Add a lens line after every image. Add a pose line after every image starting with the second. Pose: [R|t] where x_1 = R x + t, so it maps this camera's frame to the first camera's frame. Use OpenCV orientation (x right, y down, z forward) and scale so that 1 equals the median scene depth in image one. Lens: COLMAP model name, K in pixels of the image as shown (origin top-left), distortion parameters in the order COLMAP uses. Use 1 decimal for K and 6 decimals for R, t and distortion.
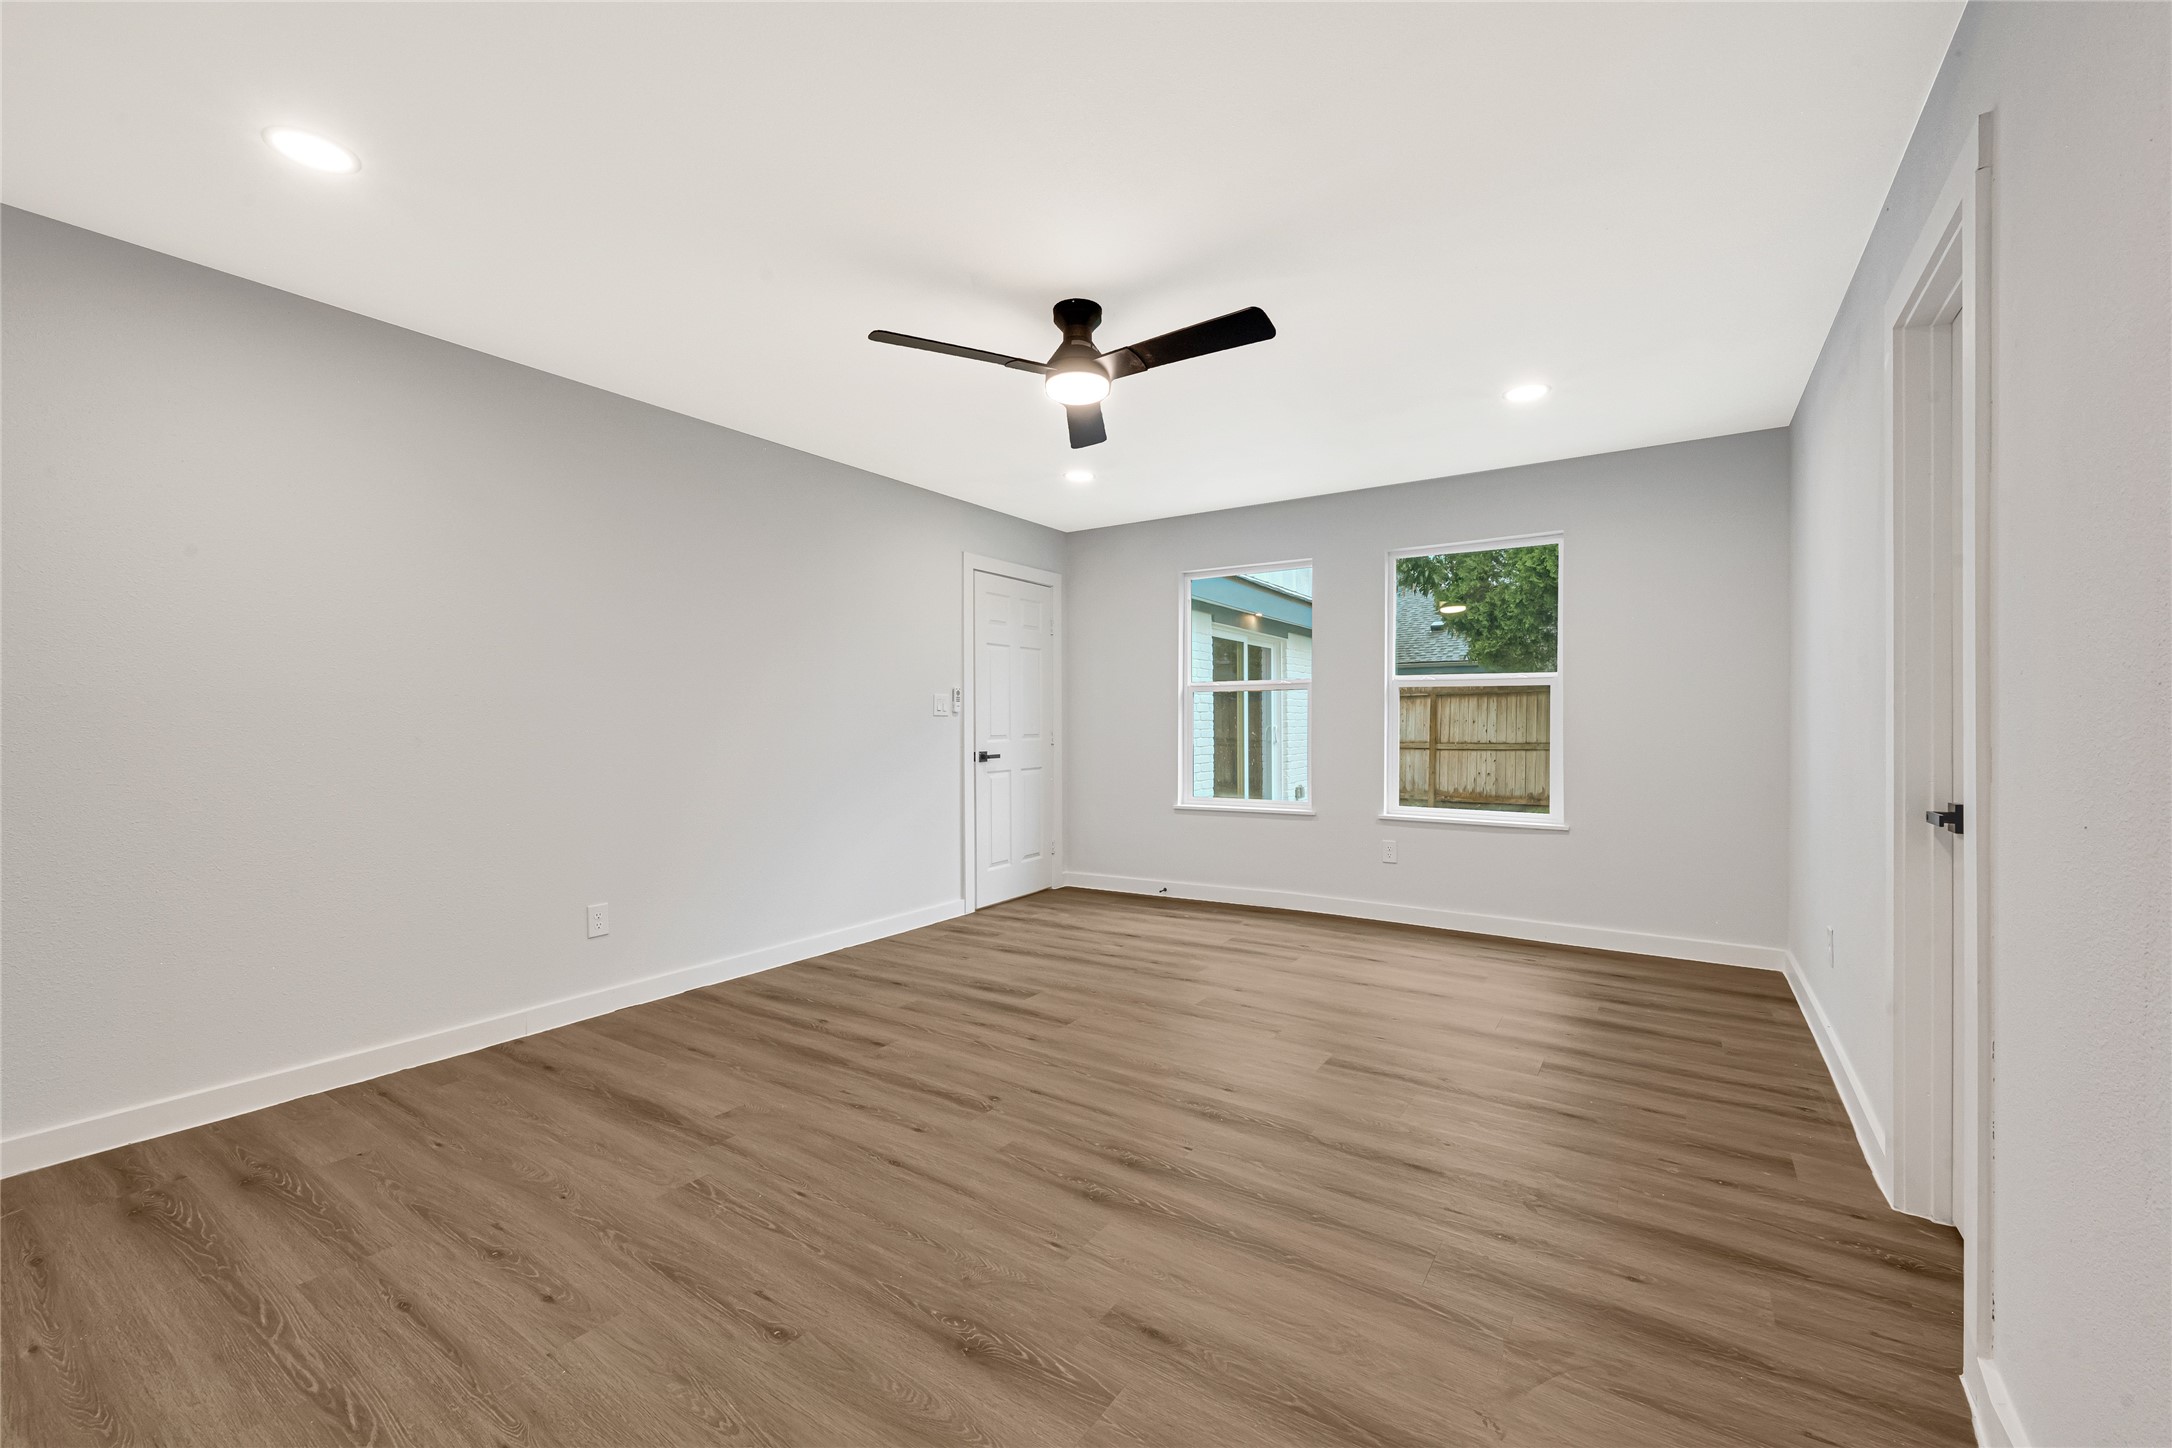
lens RADIAL K [[877.7, 0, 1079.0], [0, 877.7, 727.2], [0, 0, 1]] dist [-0.001341, -0.000005]
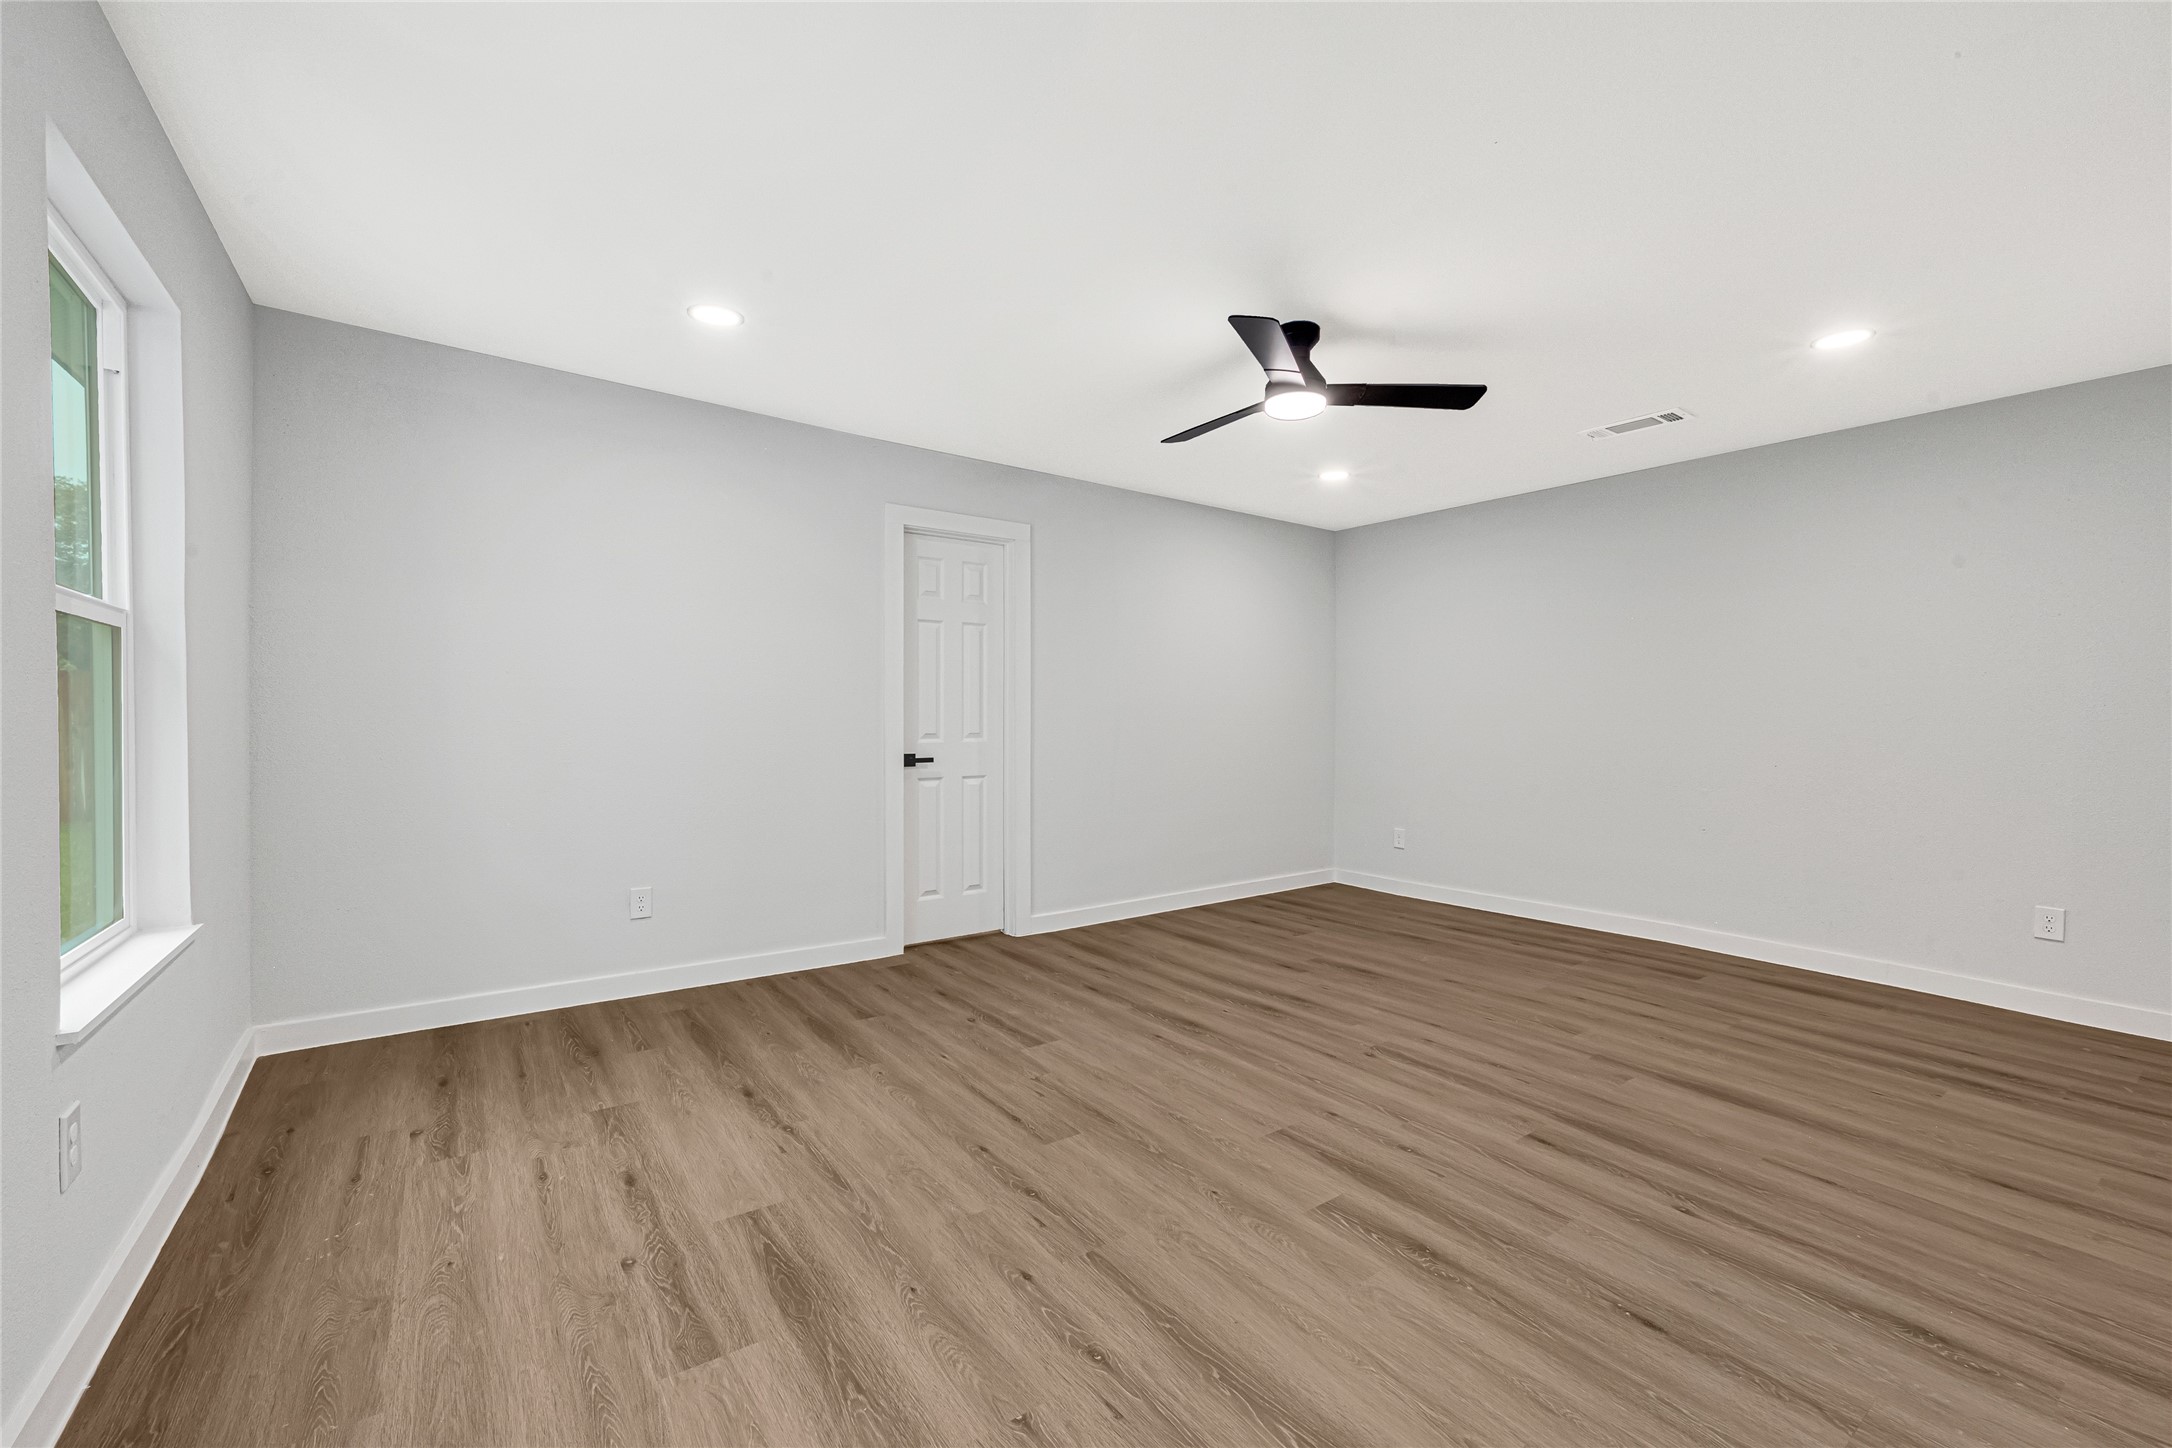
lens RADIAL K [[877.7, 0, 1087.6], [0, 877.7, 725.6], [0, 0, 1]] dist [-0.001341, -0.000005]
pose [[-0.940620, -0.006533, 0.339399, -0.124571], [-0.003258, 0.999942, 0.010219, -0.006783], [-0.339446, 0.008506, -0.940587, 2.009689]]
